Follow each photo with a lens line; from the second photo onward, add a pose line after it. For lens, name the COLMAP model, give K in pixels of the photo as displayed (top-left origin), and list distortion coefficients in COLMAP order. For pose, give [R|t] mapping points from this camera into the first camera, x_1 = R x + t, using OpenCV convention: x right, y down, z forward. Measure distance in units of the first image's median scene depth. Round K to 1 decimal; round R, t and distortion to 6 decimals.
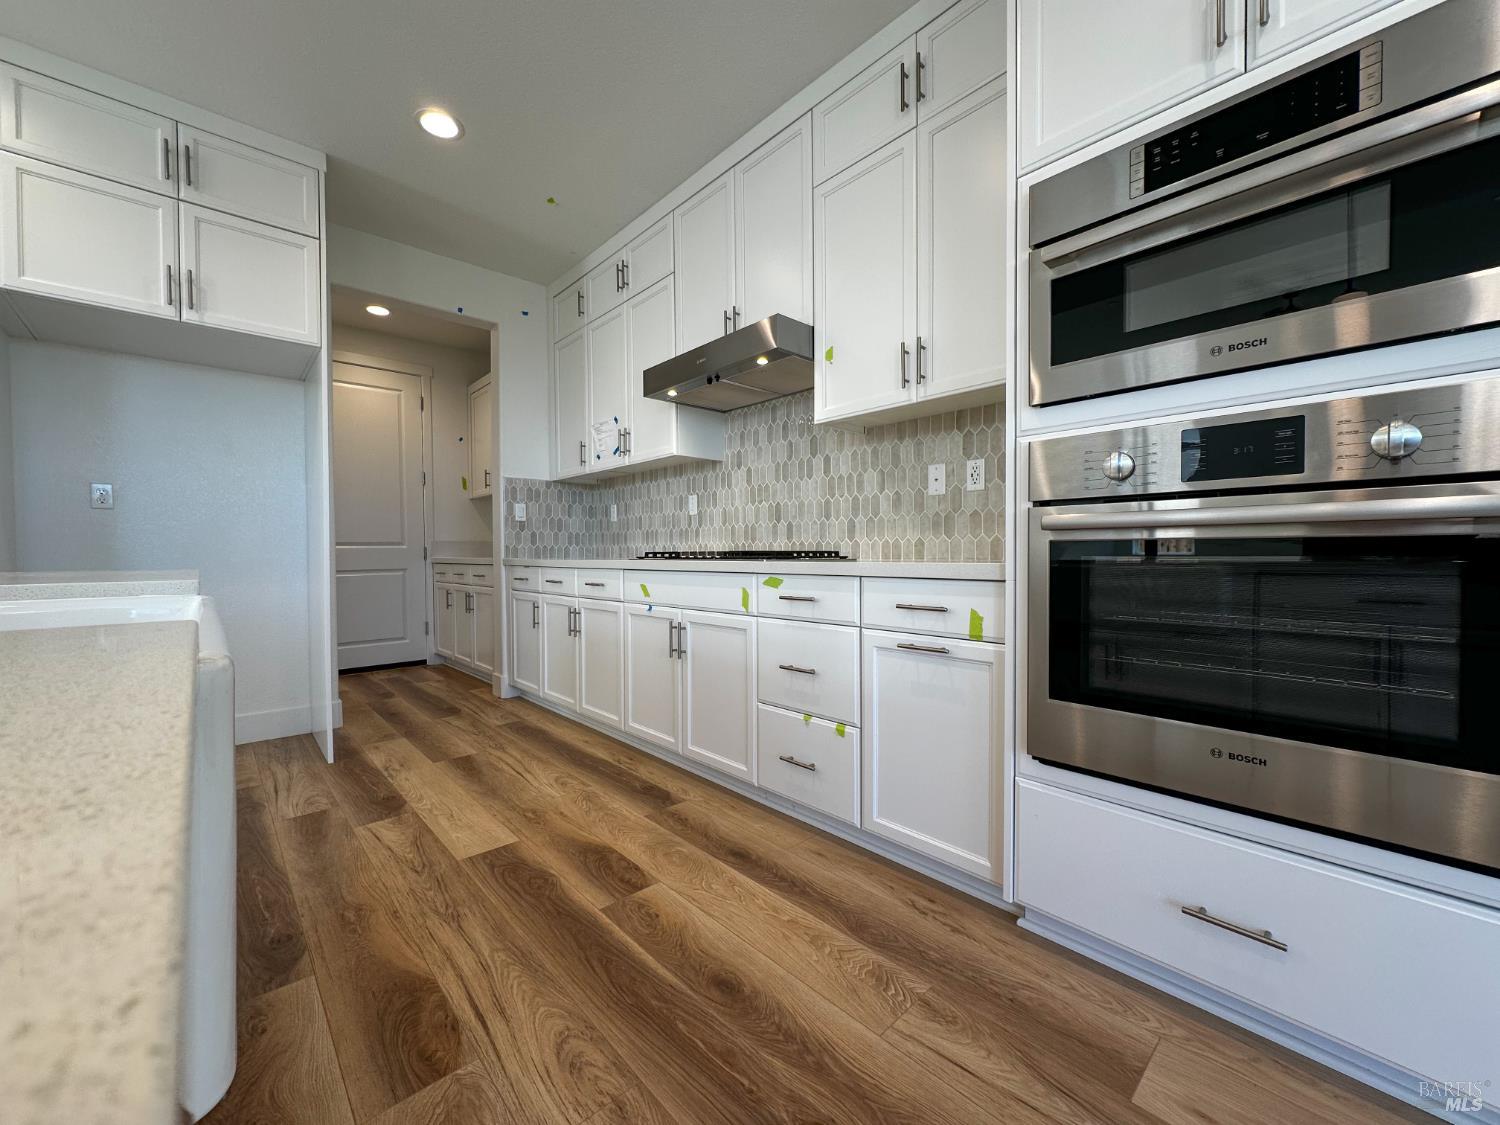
lens RADIAL K [[600.8, 0, 750.0], [0, 600.8, 562.5], [0, 0, 1]] dist [0.000708, 0.000127]
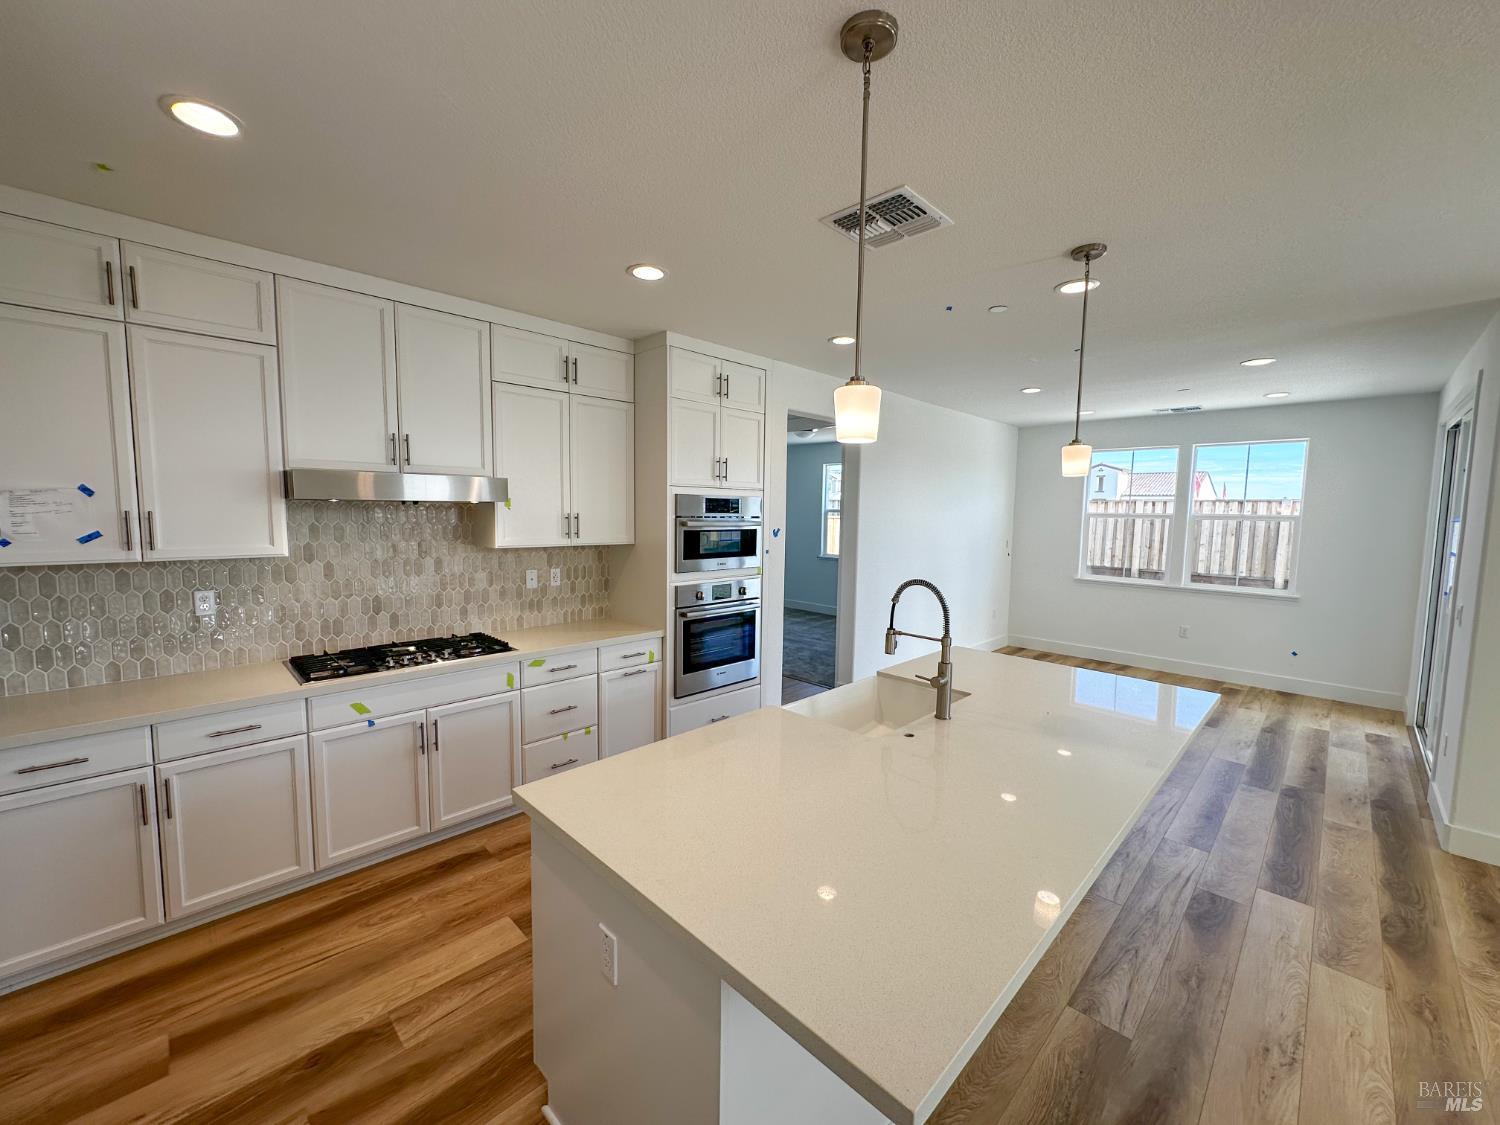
lens RADIAL K [[592.4, 0, 750.0], [0, 592.4, 562.5], [0, 0, 1]] dist [-0.001902, -0.000133]
pose [[-0.040866, -0.079917, 0.995963, -1.253355], [0.003147, 0.996781, 0.080112, -0.292649], [-0.999160, 0.006408, -0.040483, 0.433073]]
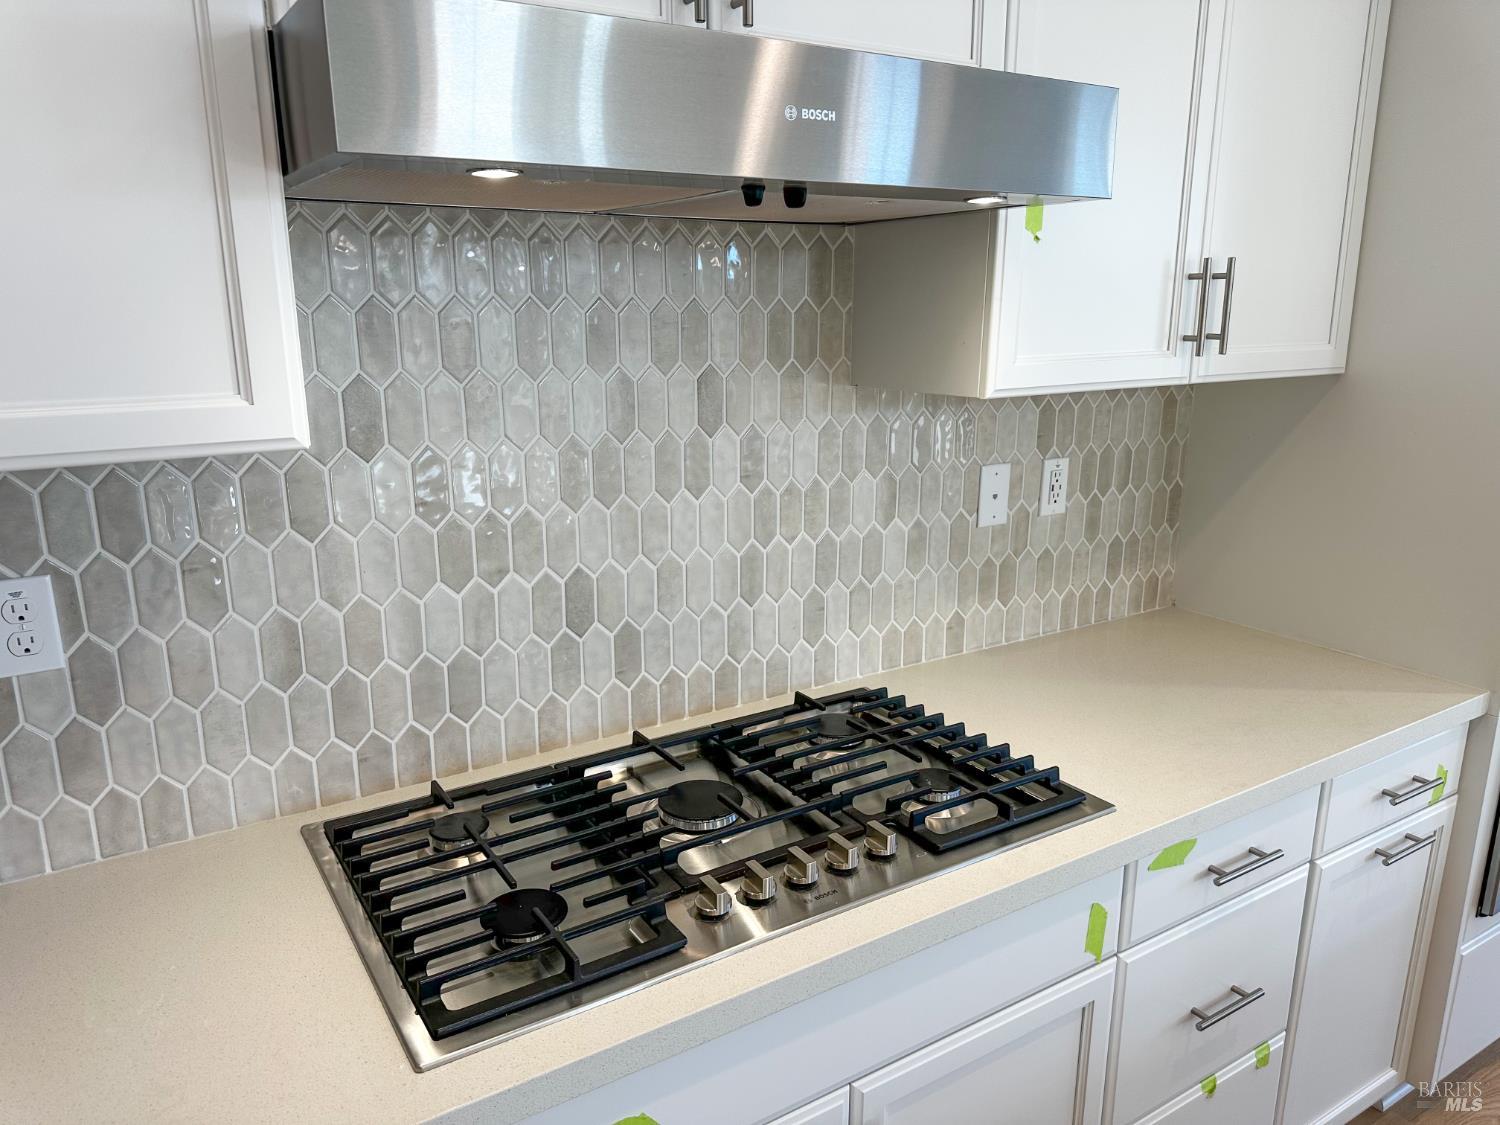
lens RADIAL K [[1053.8, 0, 754.6], [0, 1053.8, 566.3], [0, 0, 1]] dist [0.136492, -0.205261]
pose [[0.174715, -0.233554, 0.956518, -0.542766], [0.016419, 0.972016, 0.234339, -0.271867], [-0.984482, -0.025238, 0.173661, 0.973903]]
